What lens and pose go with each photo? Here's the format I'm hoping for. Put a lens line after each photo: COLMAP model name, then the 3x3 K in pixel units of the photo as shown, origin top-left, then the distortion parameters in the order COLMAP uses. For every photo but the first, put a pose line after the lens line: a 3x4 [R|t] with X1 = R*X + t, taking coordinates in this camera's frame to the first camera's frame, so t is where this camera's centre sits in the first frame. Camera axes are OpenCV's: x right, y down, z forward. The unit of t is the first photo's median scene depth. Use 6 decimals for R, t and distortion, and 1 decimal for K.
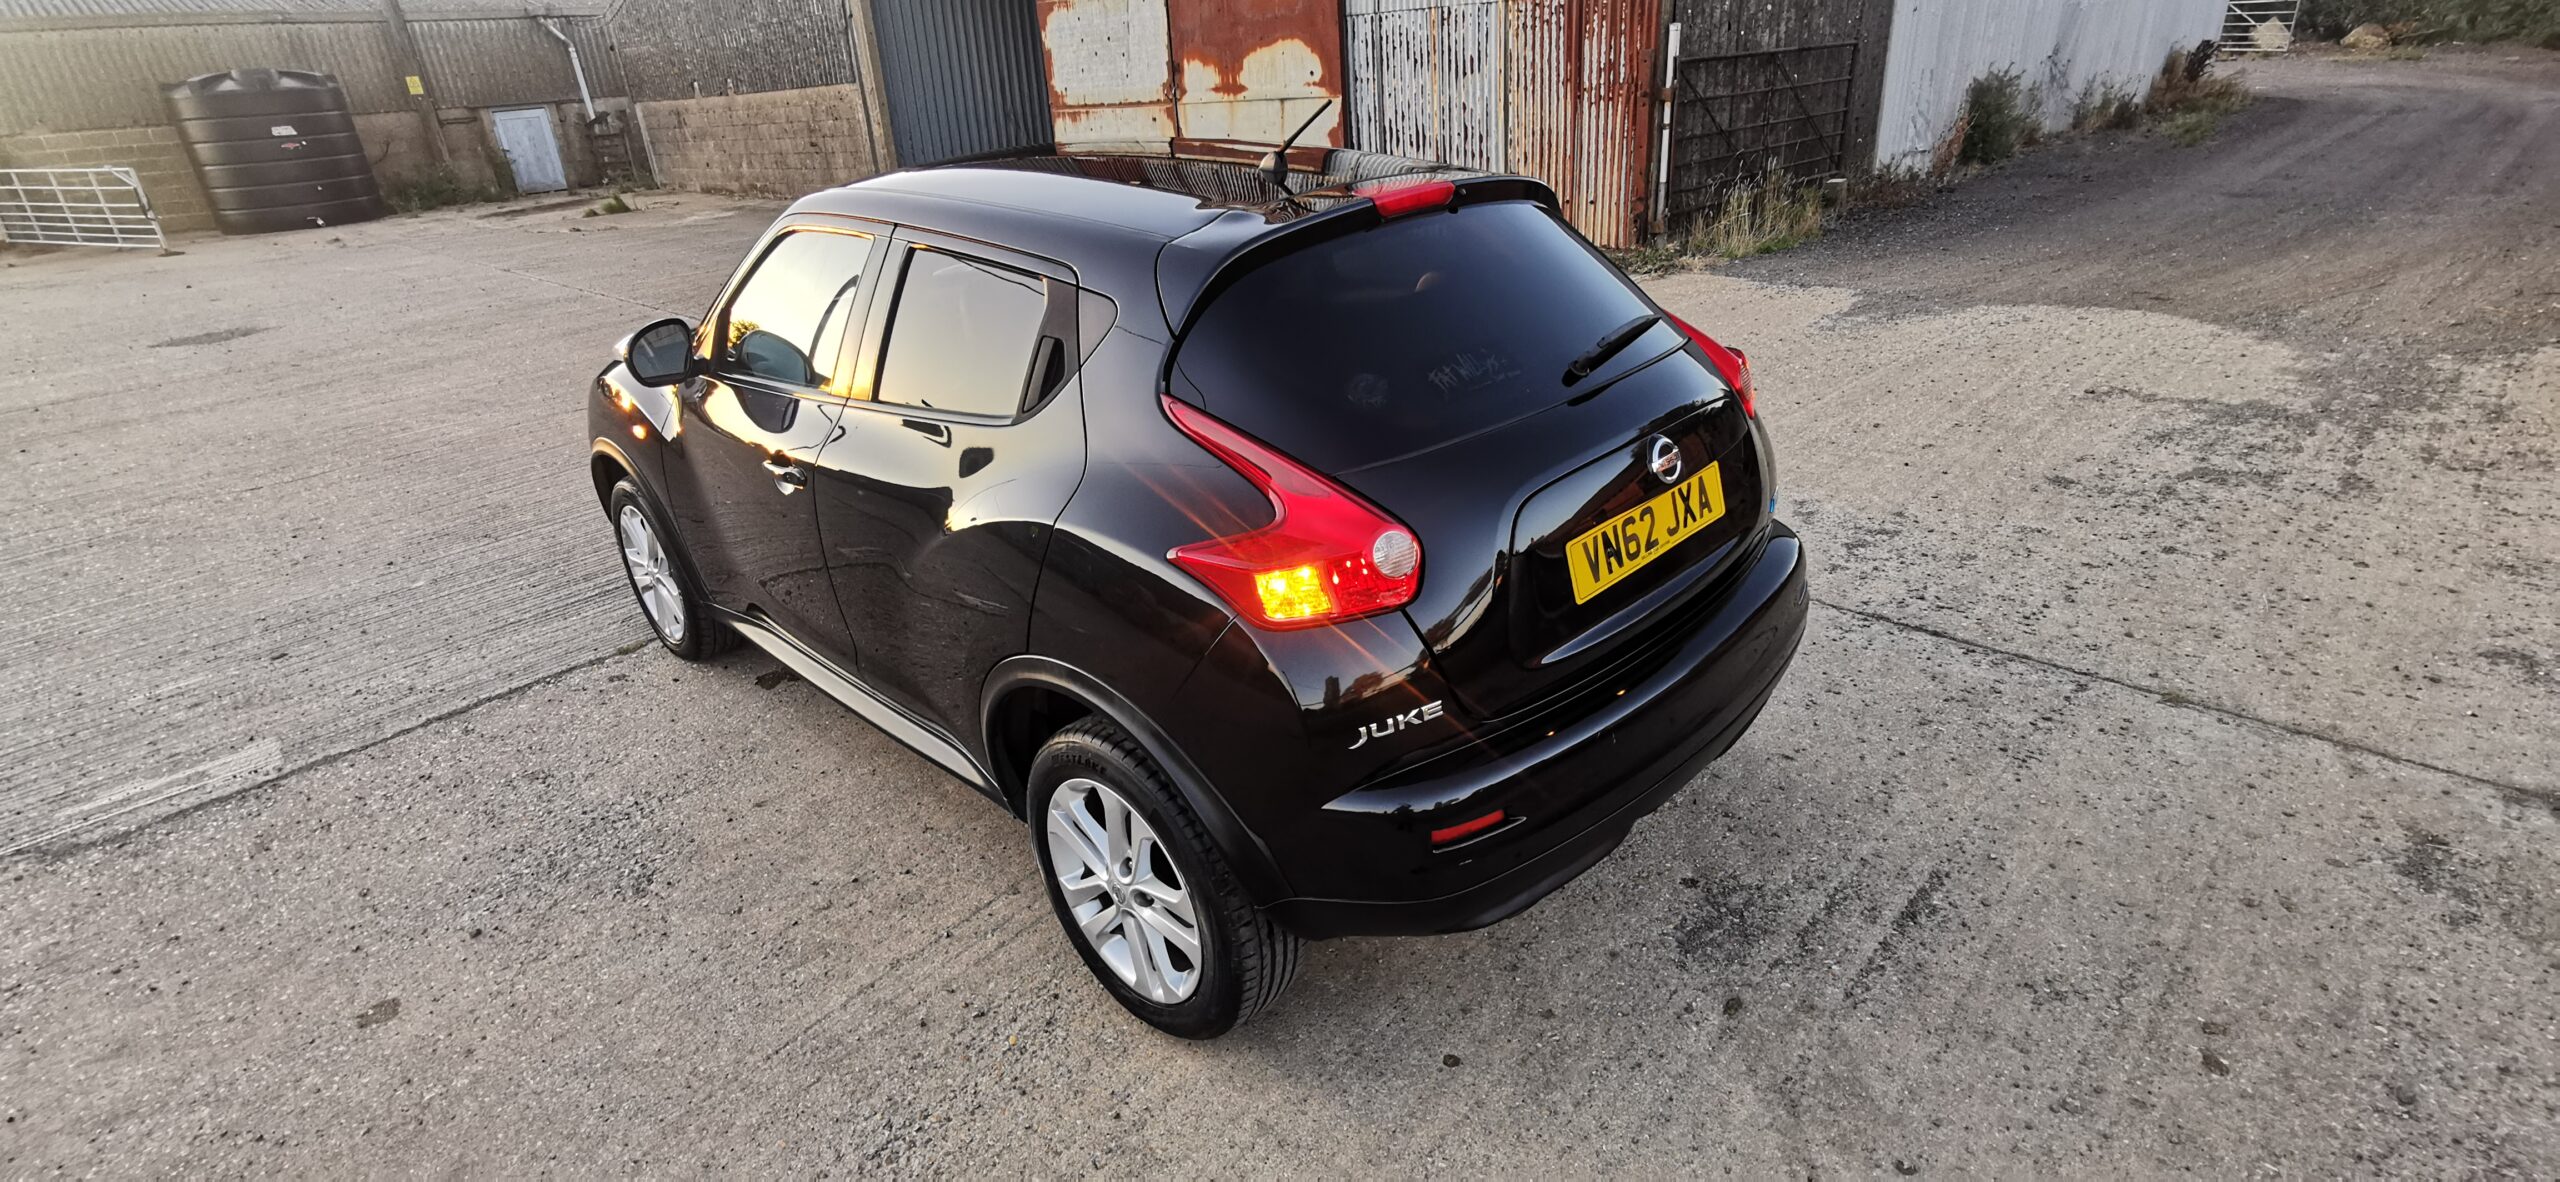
lens RADIAL K [[1254.1, 0, 1280.0], [0, 1254.1, 591.0], [0, 0, 1]] dist [-0.051636, 0.052486]
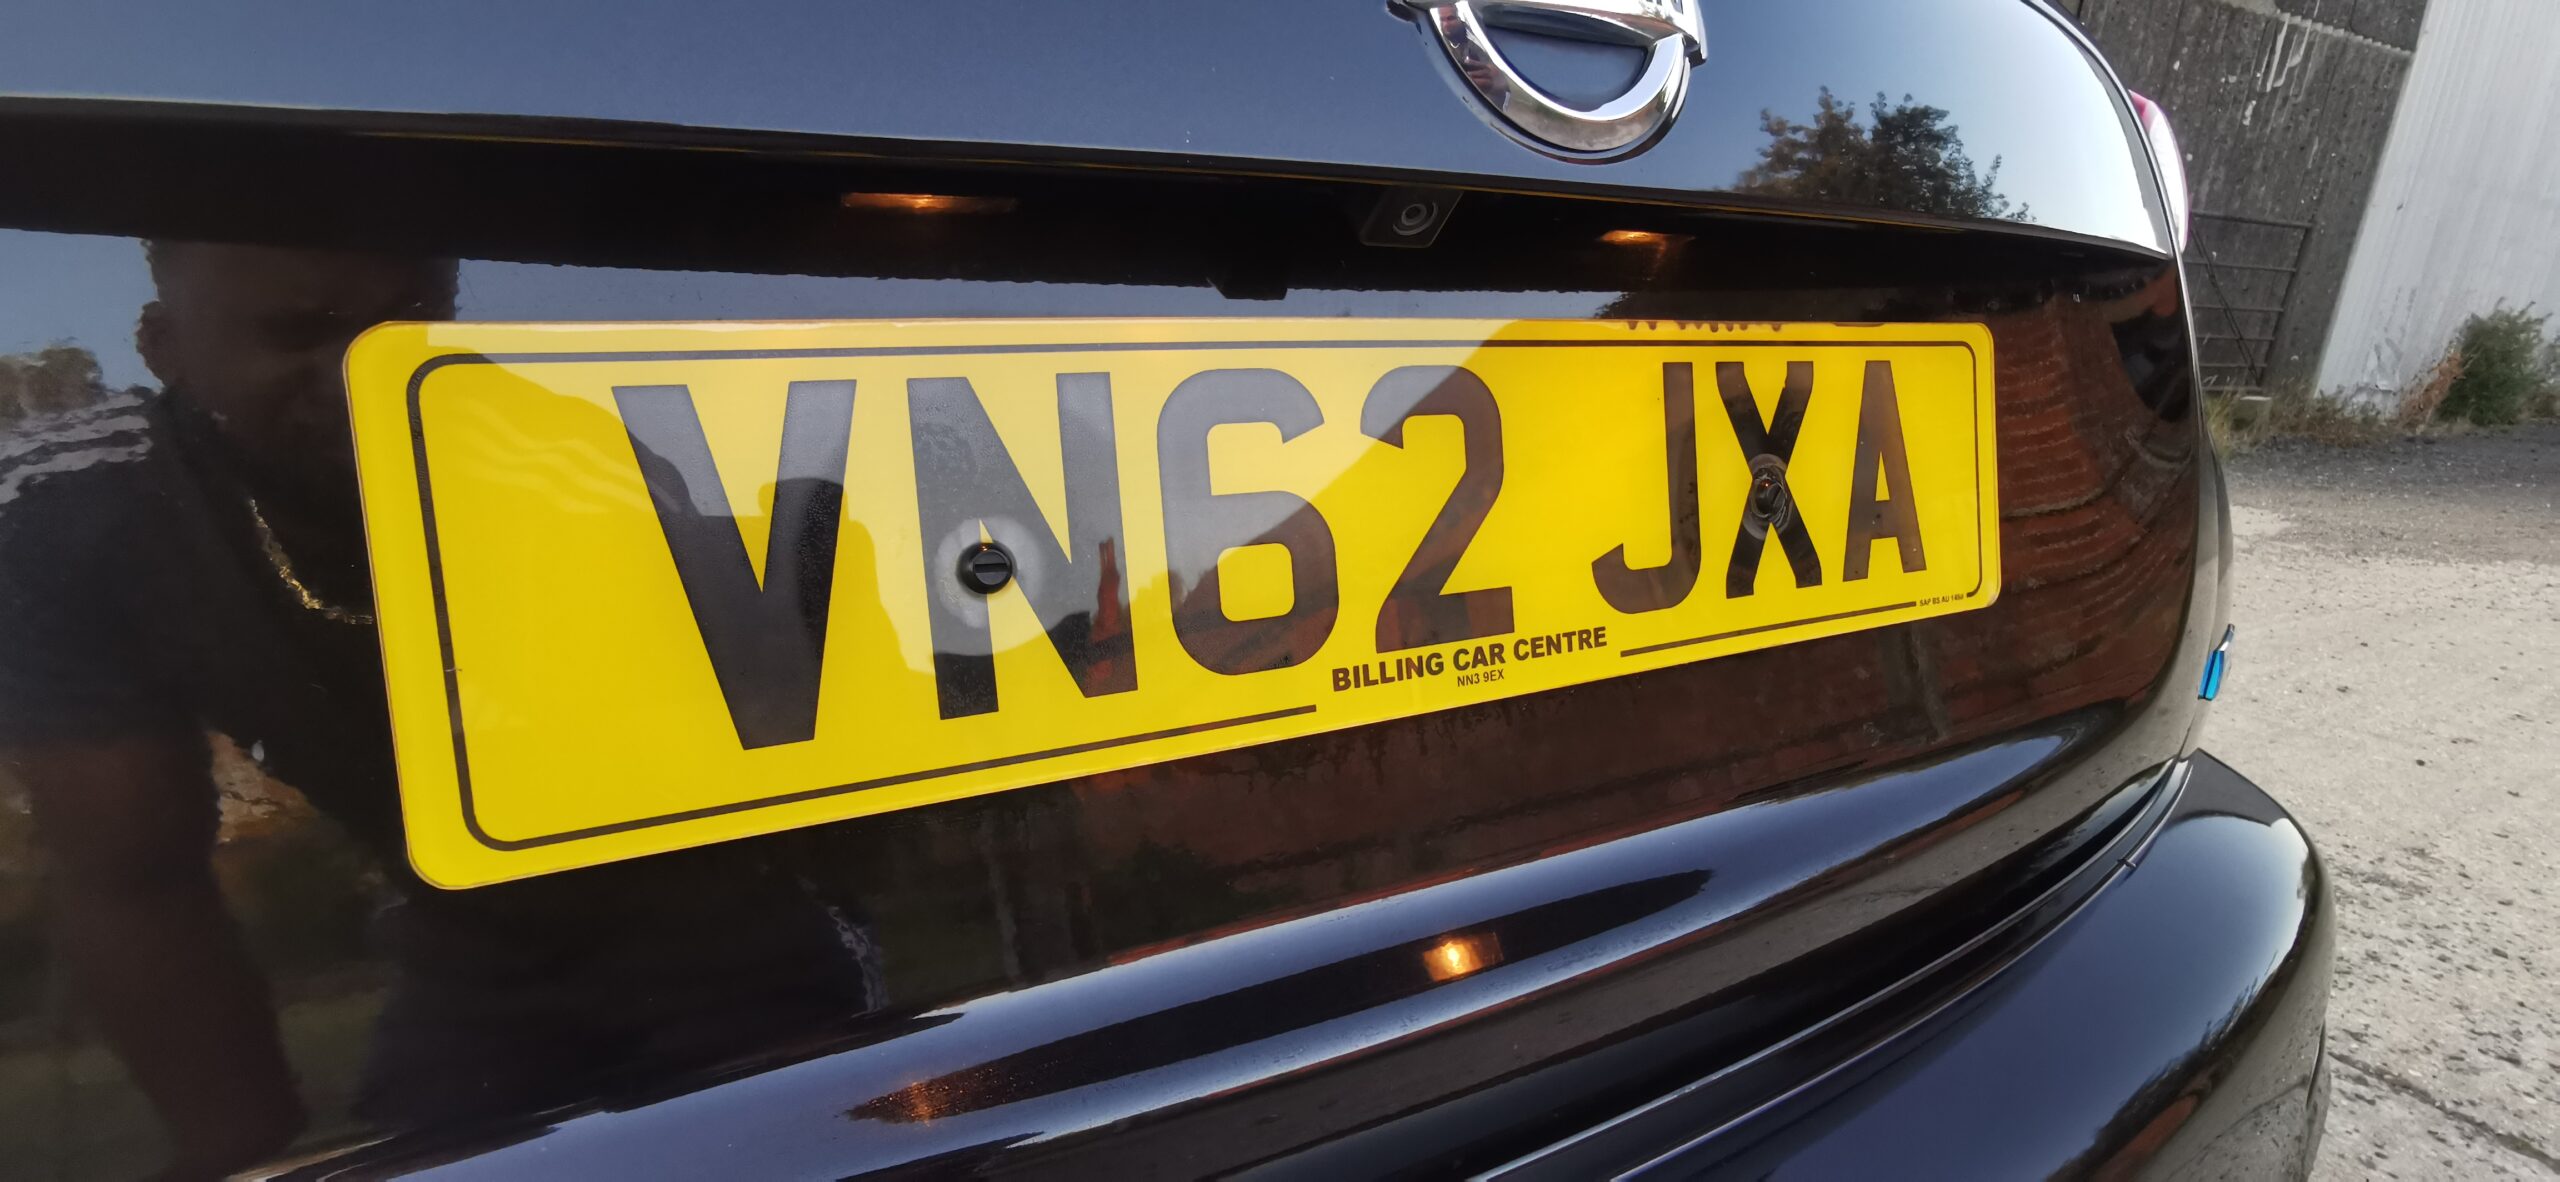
lens RADIAL K [[1218.9, 0, 1280.0], [0, 1218.9, 591.0], [0, 0, 1]] dist [0.003896, 0.001087]
pose [[0.957547, 0.182710, -0.222981, 0.106885], [-0.212789, 0.969810, -0.119119, -0.005890], [0.194485, 0.161510, 0.967518, 0.290329]]
